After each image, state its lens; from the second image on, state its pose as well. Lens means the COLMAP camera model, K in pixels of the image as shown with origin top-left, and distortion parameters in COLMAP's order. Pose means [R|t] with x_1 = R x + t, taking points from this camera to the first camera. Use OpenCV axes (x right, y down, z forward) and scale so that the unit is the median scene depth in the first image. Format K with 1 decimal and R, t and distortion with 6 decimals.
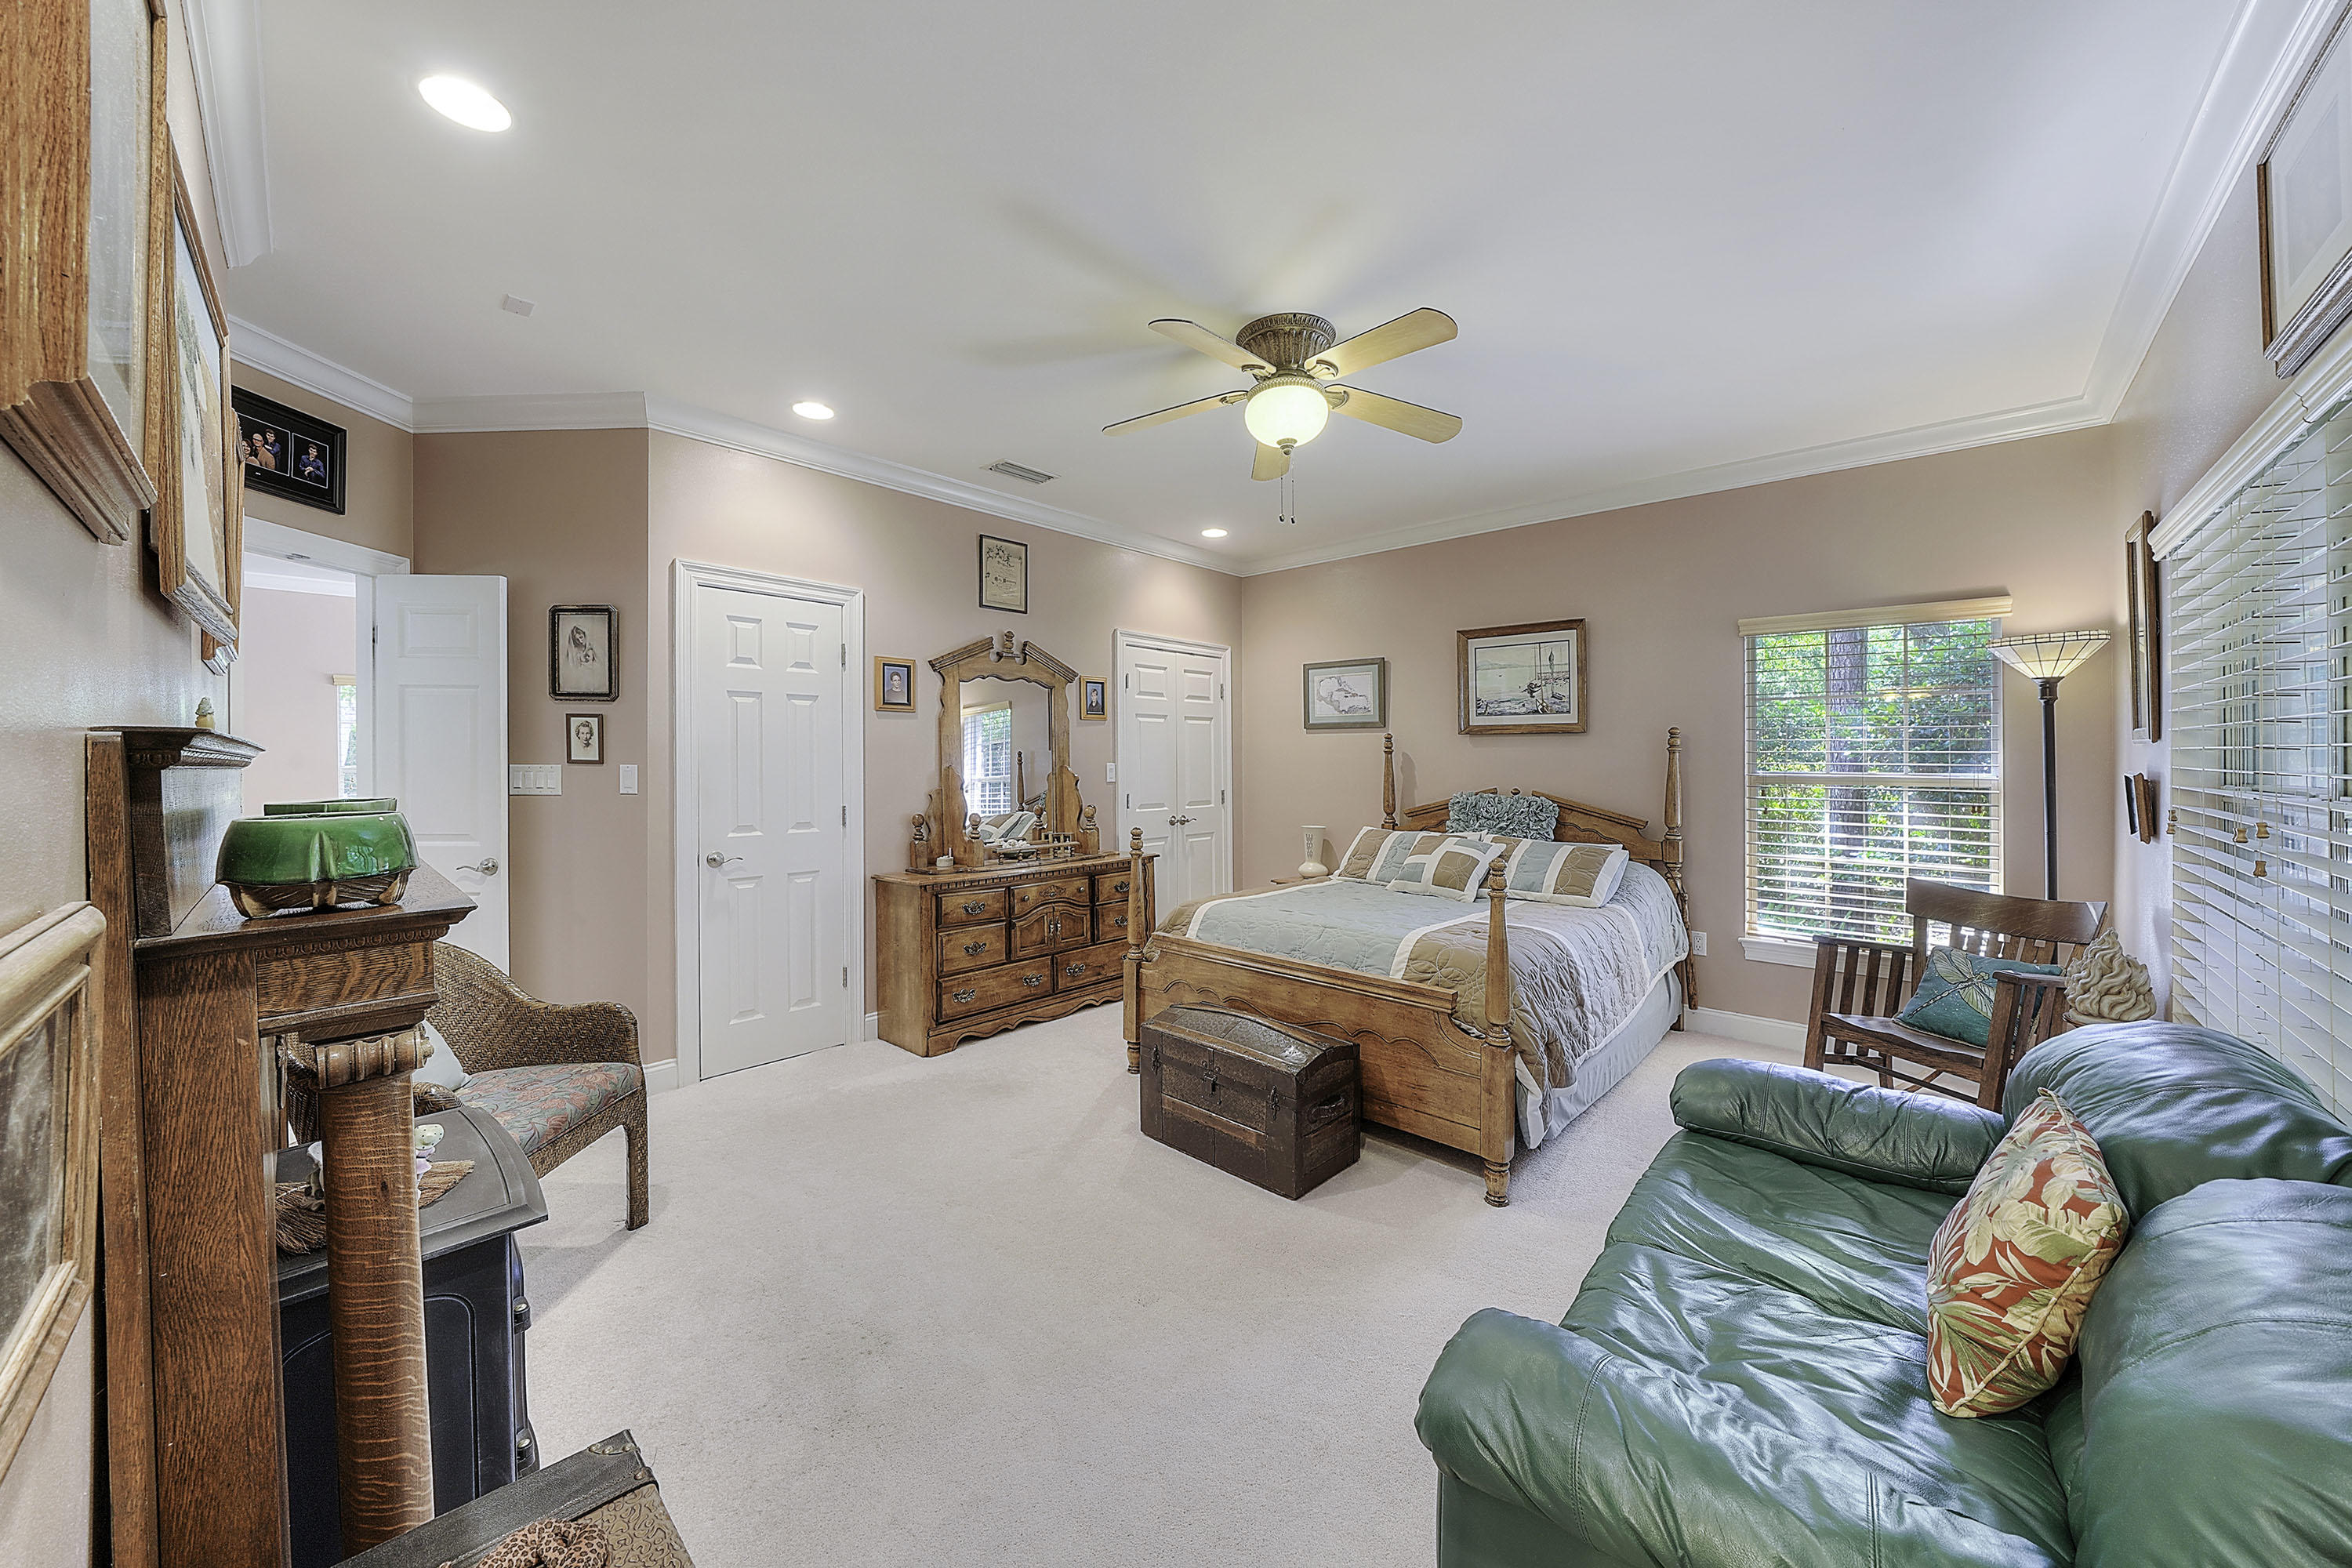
lens RADIAL K [[817.7, 0, 1167.9], [0, 817.7, 782.5], [0, 0, 1]] dist [-0.011252, 0.000221]
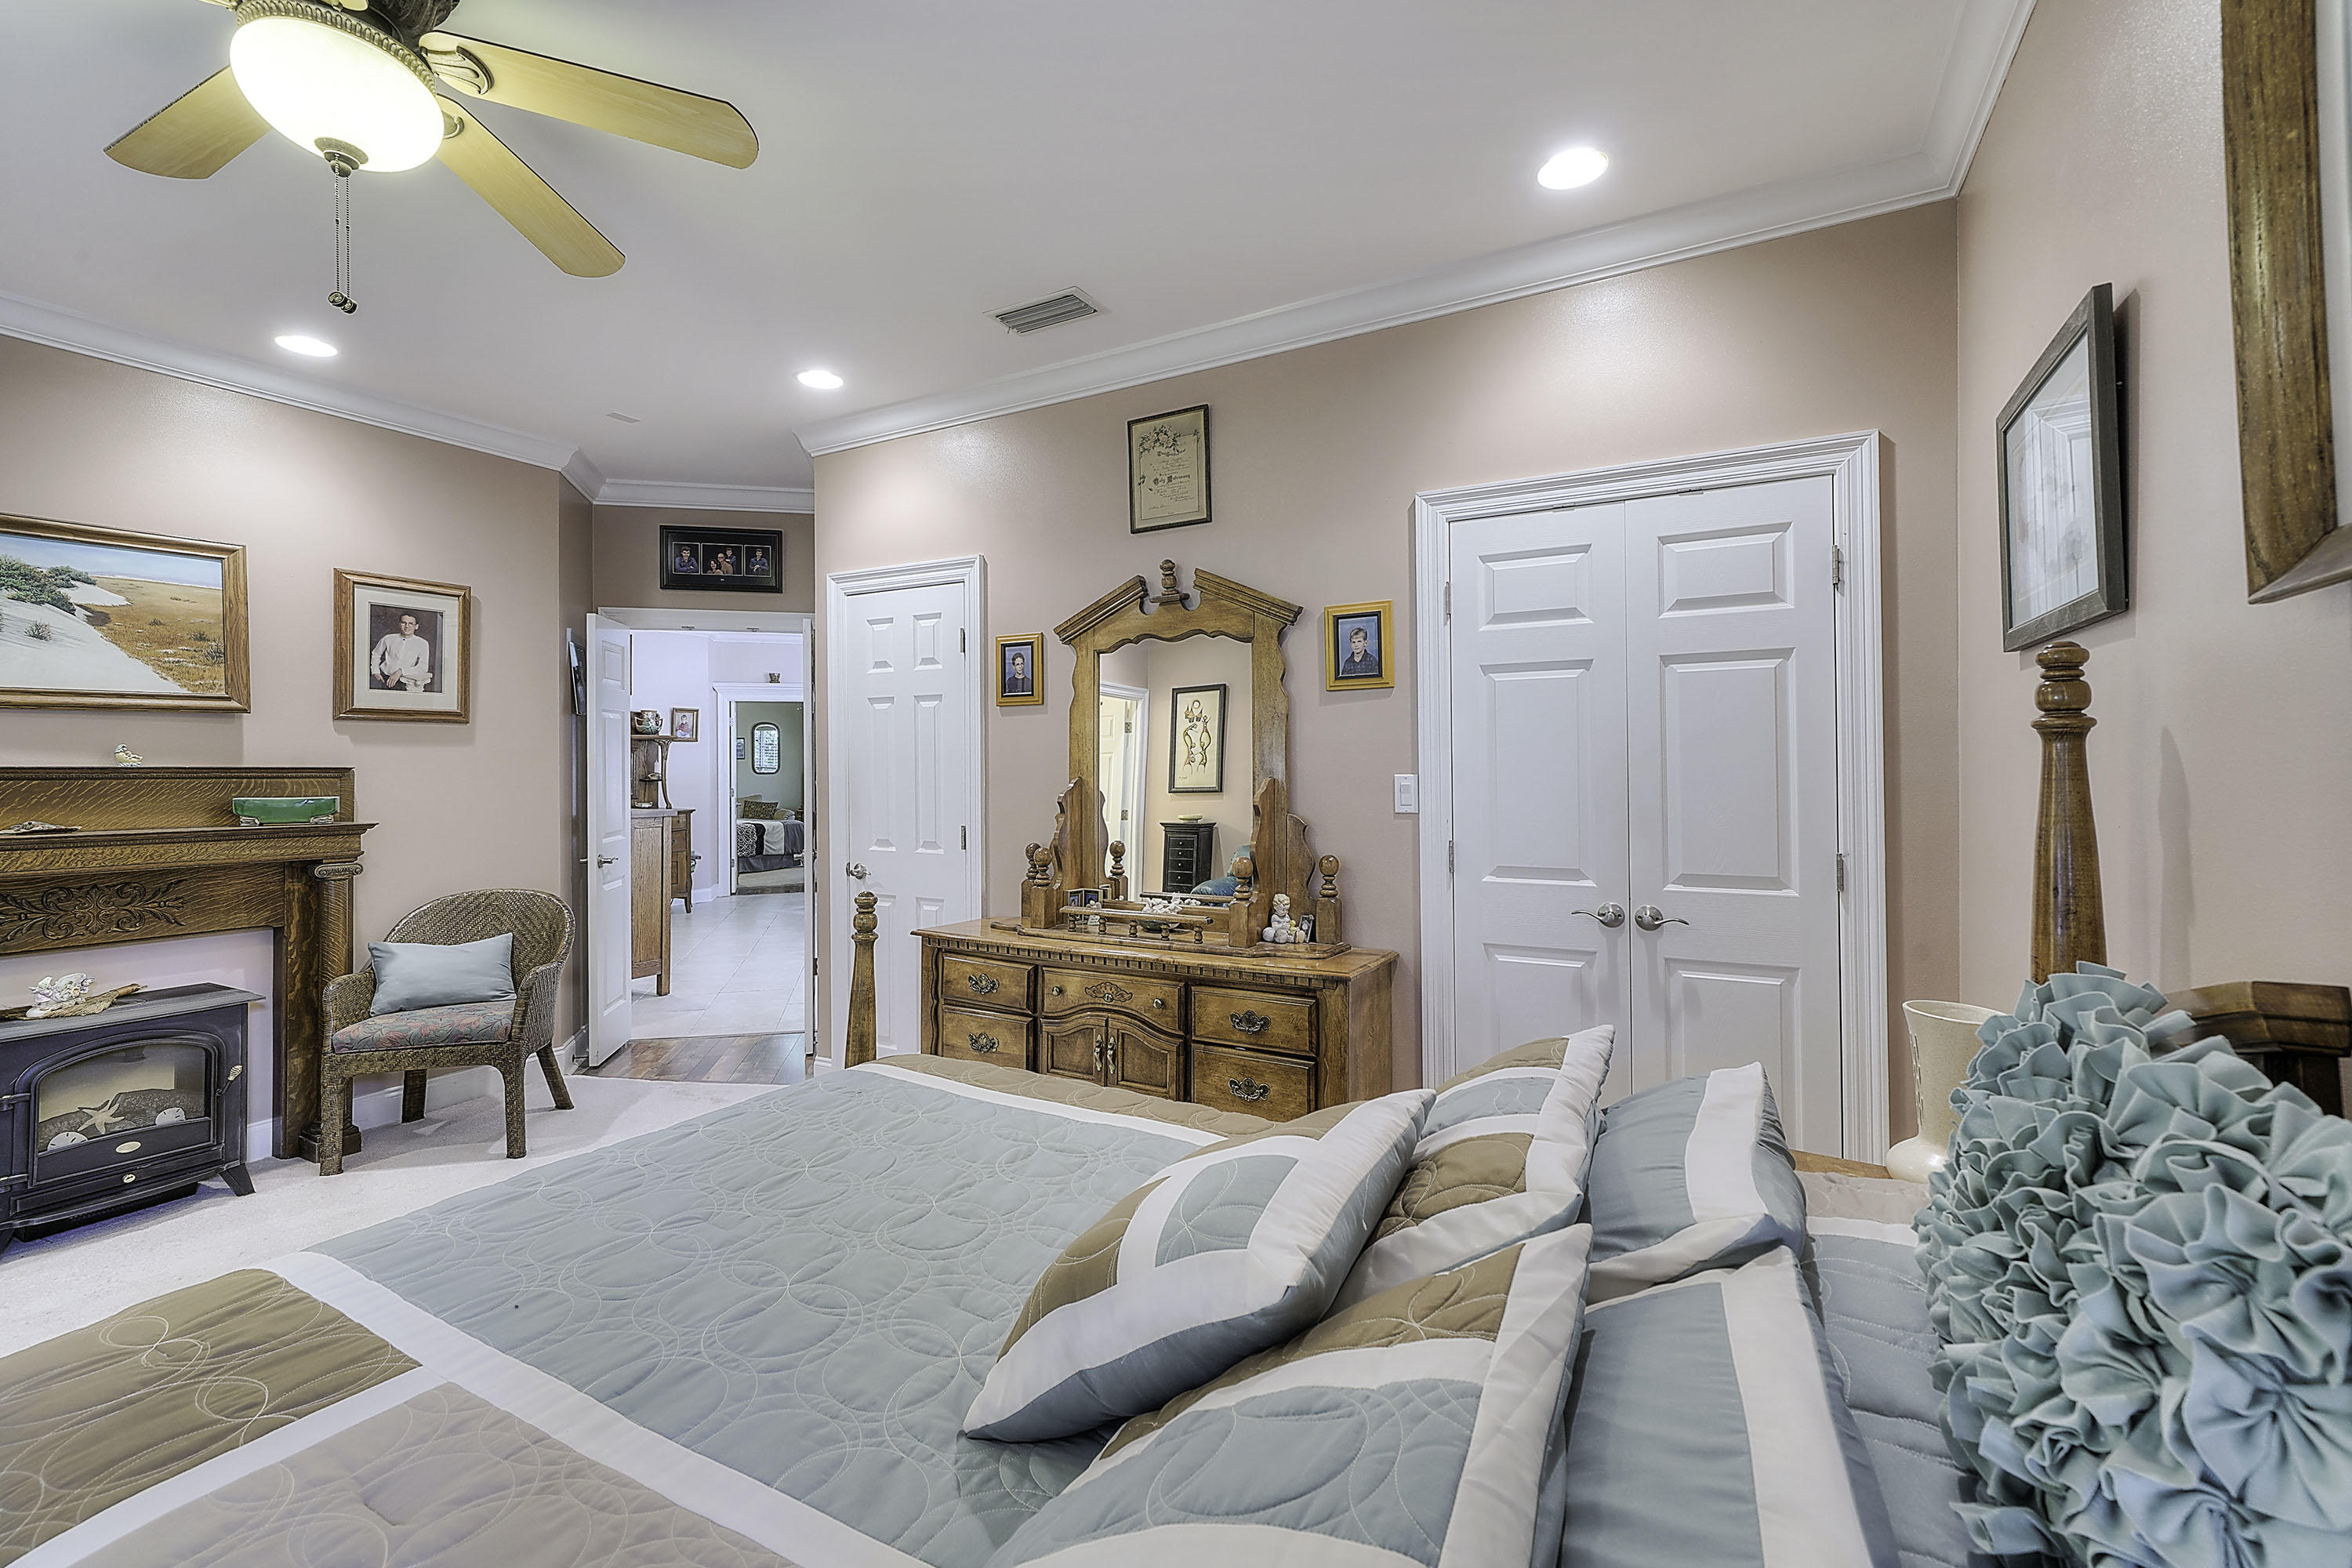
lens RADIAL K [[995.6, 0, 1162.9], [0, 995.6, 791.9], [0, 0, 1]] dist [0.001216, 0.000144]
pose [[0.248983, 0.021695, -0.968265, 0.546201], [-0.023736, 0.999585, 0.016293, -0.023513], [0.968217, 0.018926, 0.249395, 0.830061]]
